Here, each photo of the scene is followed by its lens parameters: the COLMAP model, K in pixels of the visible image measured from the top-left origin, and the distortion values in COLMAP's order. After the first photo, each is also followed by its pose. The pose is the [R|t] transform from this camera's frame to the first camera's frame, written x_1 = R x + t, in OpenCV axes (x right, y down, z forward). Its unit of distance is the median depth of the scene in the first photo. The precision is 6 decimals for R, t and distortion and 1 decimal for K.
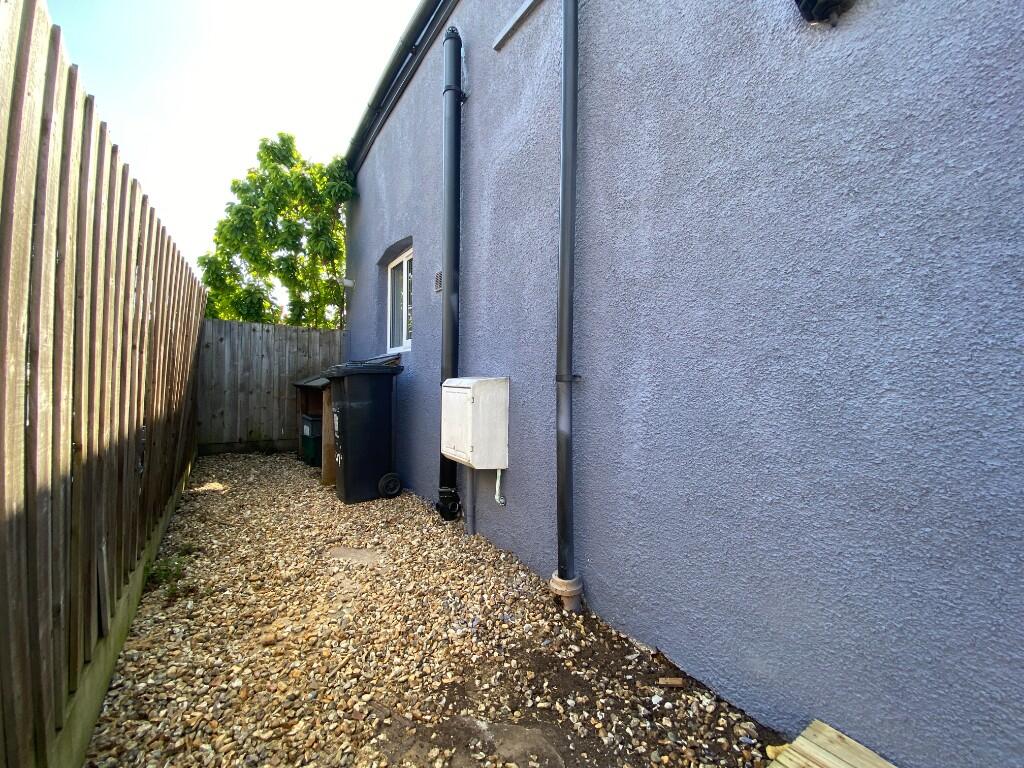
lens RADIAL K [[413.9, 0, 509.6], [0, 413.9, 380.8], [0, 0, 1]] dist [0.043225, -0.030387]
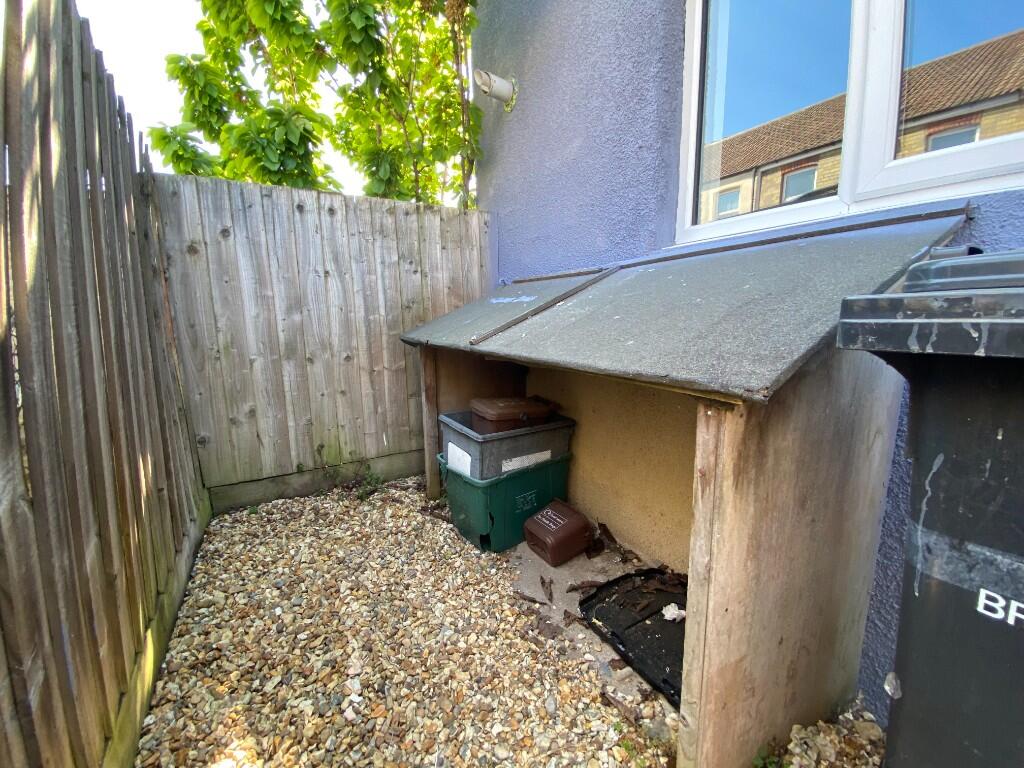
lens RADIAL K [[413.9, 0, 509.6], [0, 413.9, 380.8], [0, 0, 1]] dist [0.043225, -0.030387]
pose [[0.995417, -0.016035, -0.094279, -0.366032], [0.031323, 0.986130, 0.162992, -0.014964], [0.090358, -0.165198, 0.982113, 0.581426]]
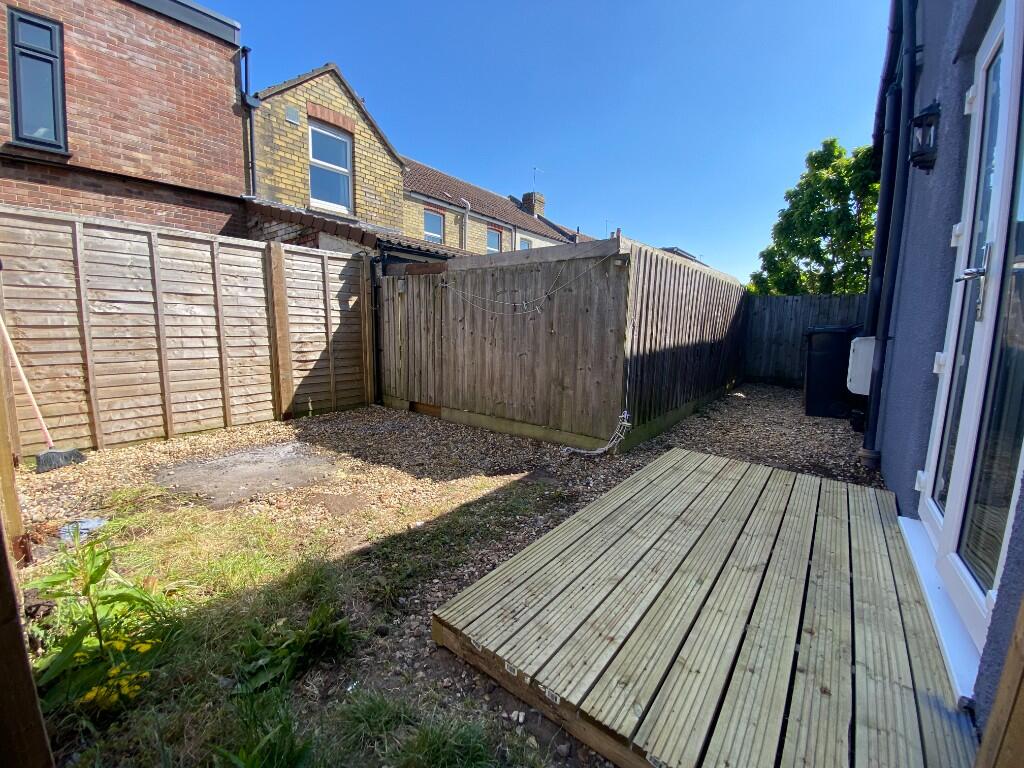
lens RADIAL K [[413.9, 0, 509.6], [0, 413.9, 380.8], [0, 0, 1]] dist [0.043225, -0.030387]
pose [[0.318171, 0.119497, -0.940472, 0.460517], [-0.005594, 0.992244, 0.124183, -0.022471], [0.948017, -0.034251, 0.316372, -0.353295]]
